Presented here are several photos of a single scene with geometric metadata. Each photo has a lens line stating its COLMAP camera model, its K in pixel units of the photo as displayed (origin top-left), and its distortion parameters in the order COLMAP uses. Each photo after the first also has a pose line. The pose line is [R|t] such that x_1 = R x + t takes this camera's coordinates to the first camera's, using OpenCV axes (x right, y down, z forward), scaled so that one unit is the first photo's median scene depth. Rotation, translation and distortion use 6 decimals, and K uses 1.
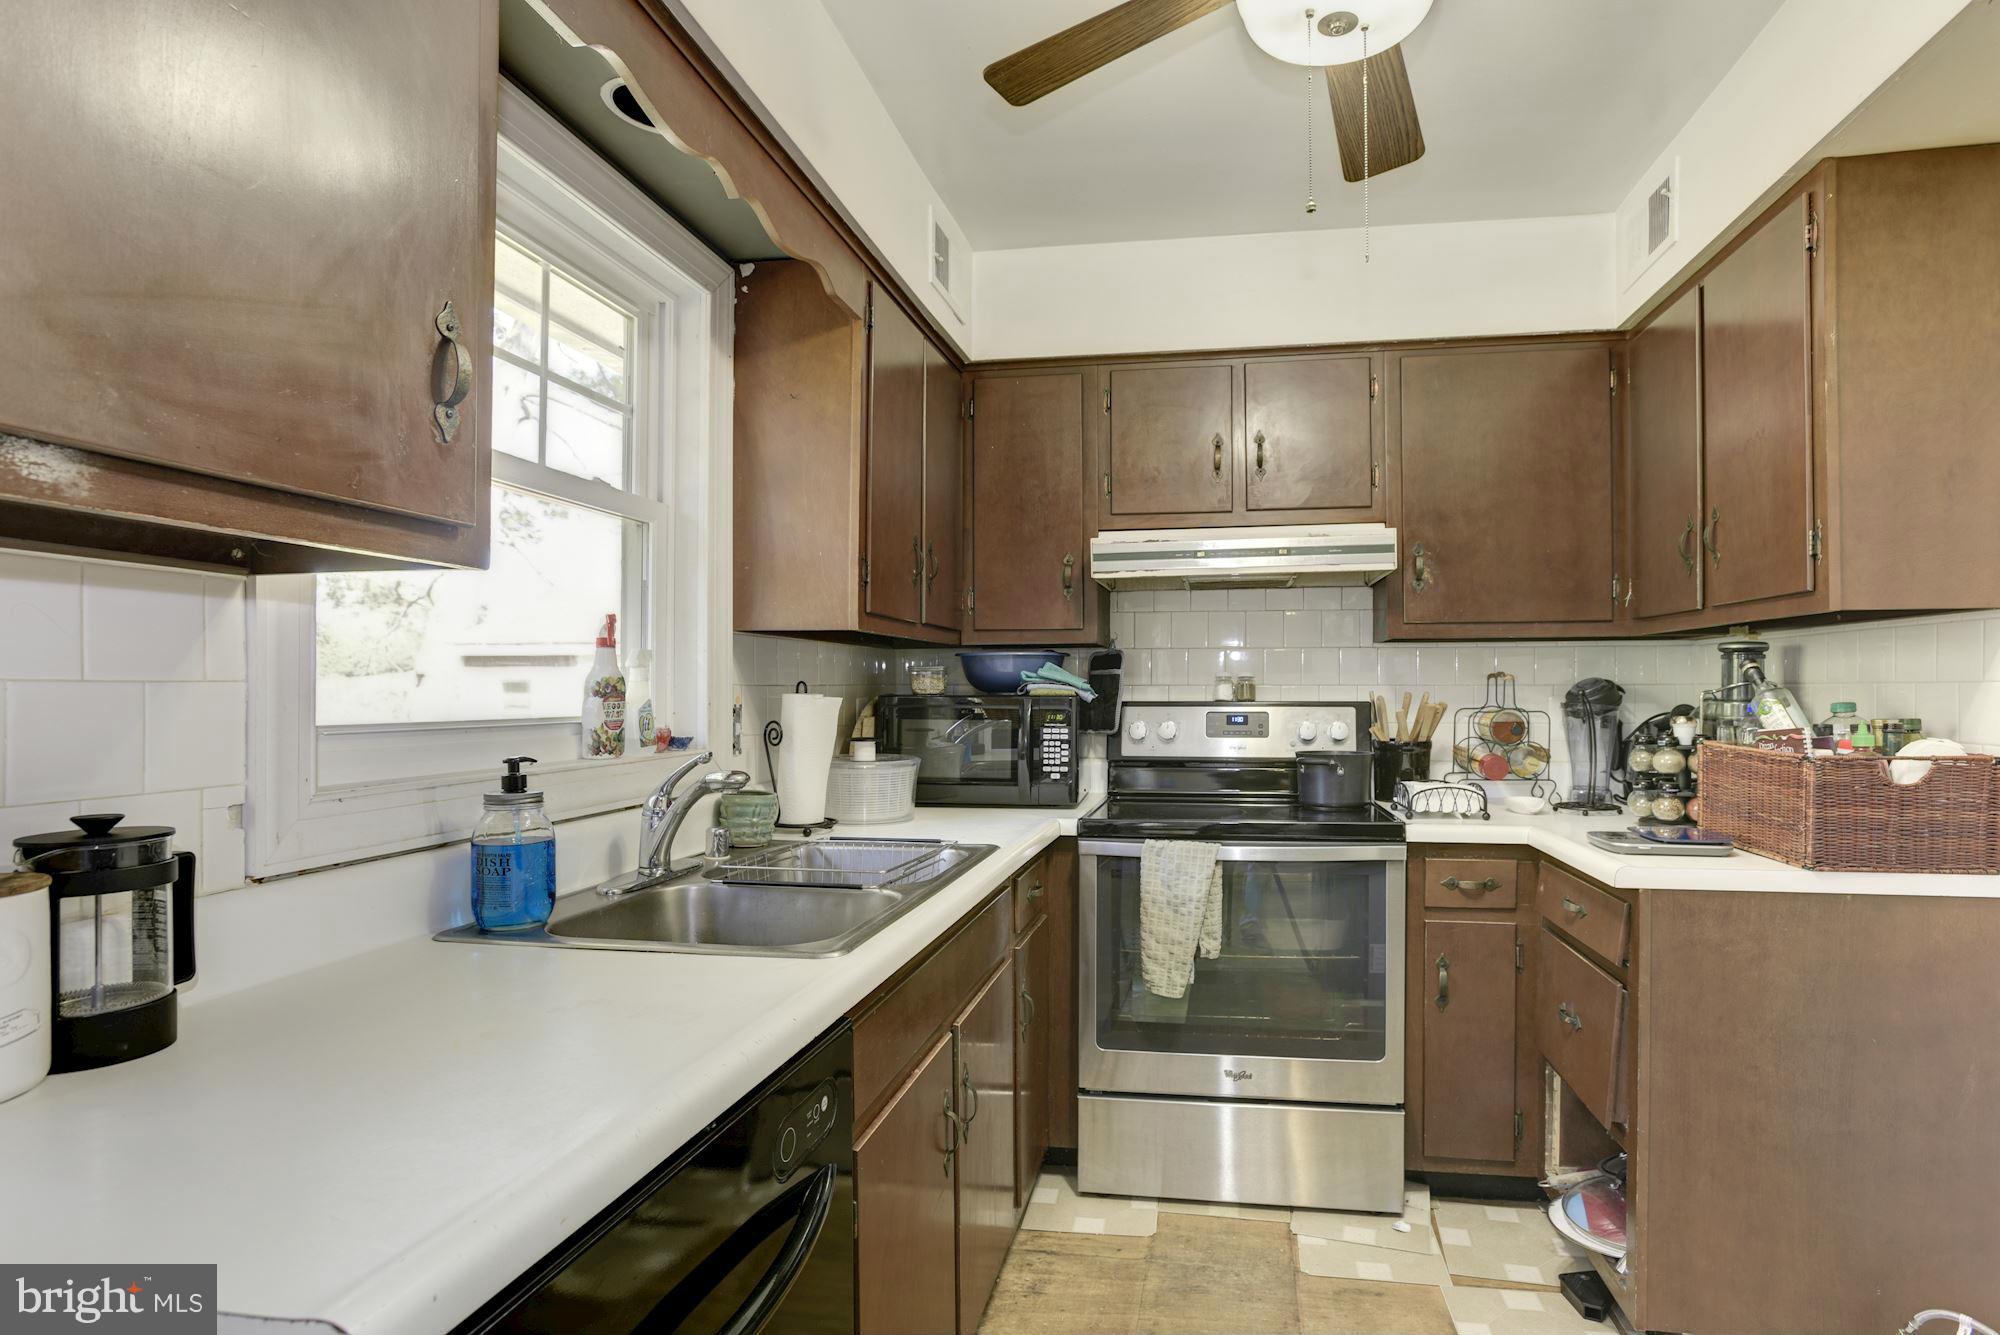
lens RADIAL K [[947.0, 0, 999.2], [0, 947.0, 679.9], [0, 0, 1]] dist [-0.059484, 0.025560]
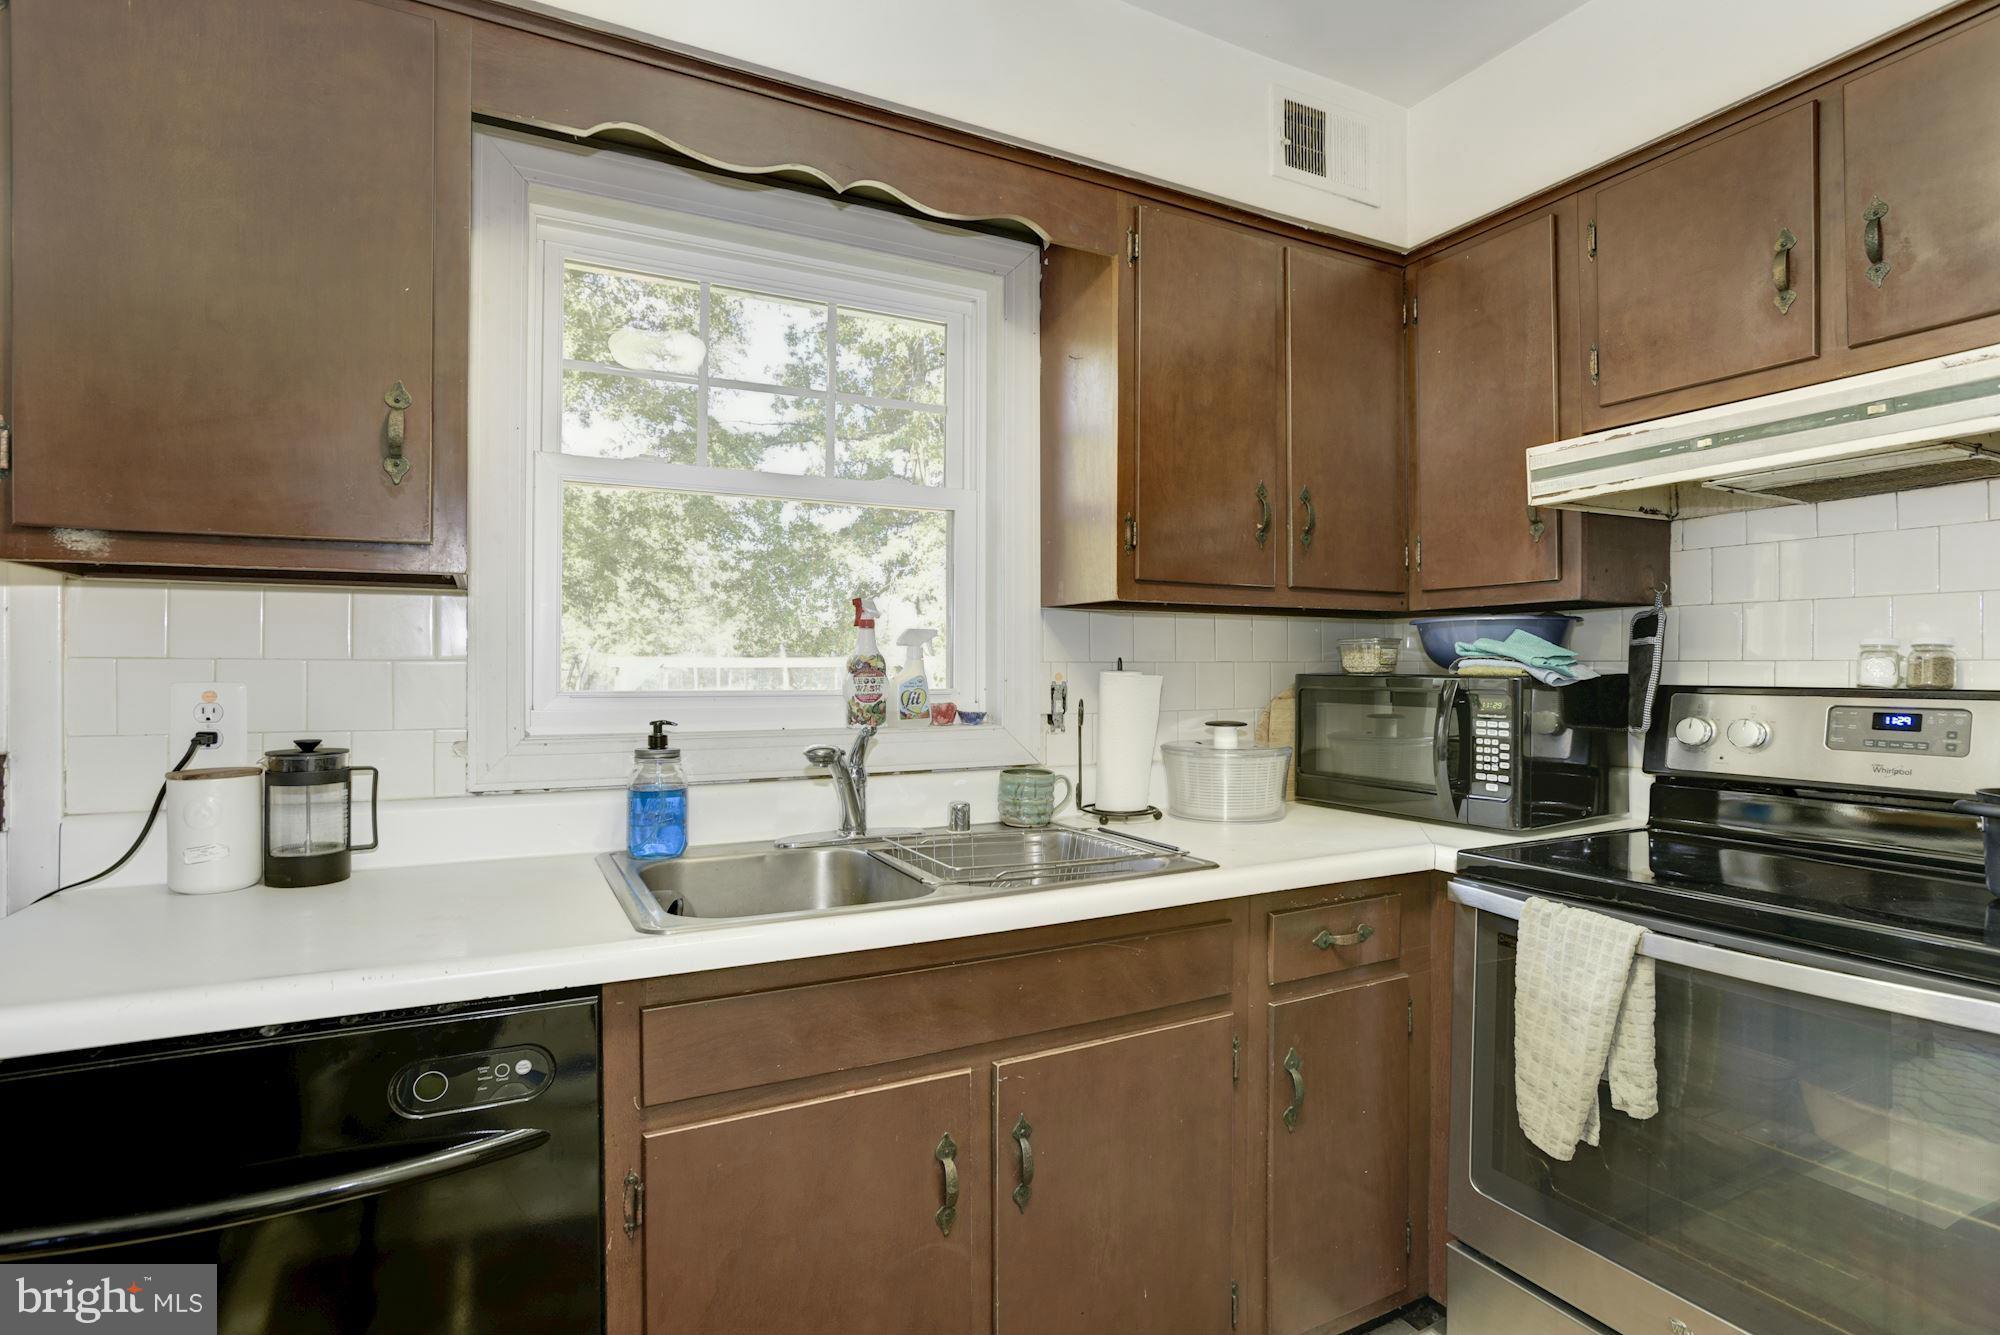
lens RADIAL K [[894.7, 0, 1000.4], [0, 894.7, 656.8], [0, 0, 1]] dist [-0.022107, 0.000540]
pose [[0.652861, -0.007789, -0.757438, 0.389877], [0.005814, 0.999969, -0.005271, 0.004342], [0.757456, -0.000962, 0.652886, 0.328638]]
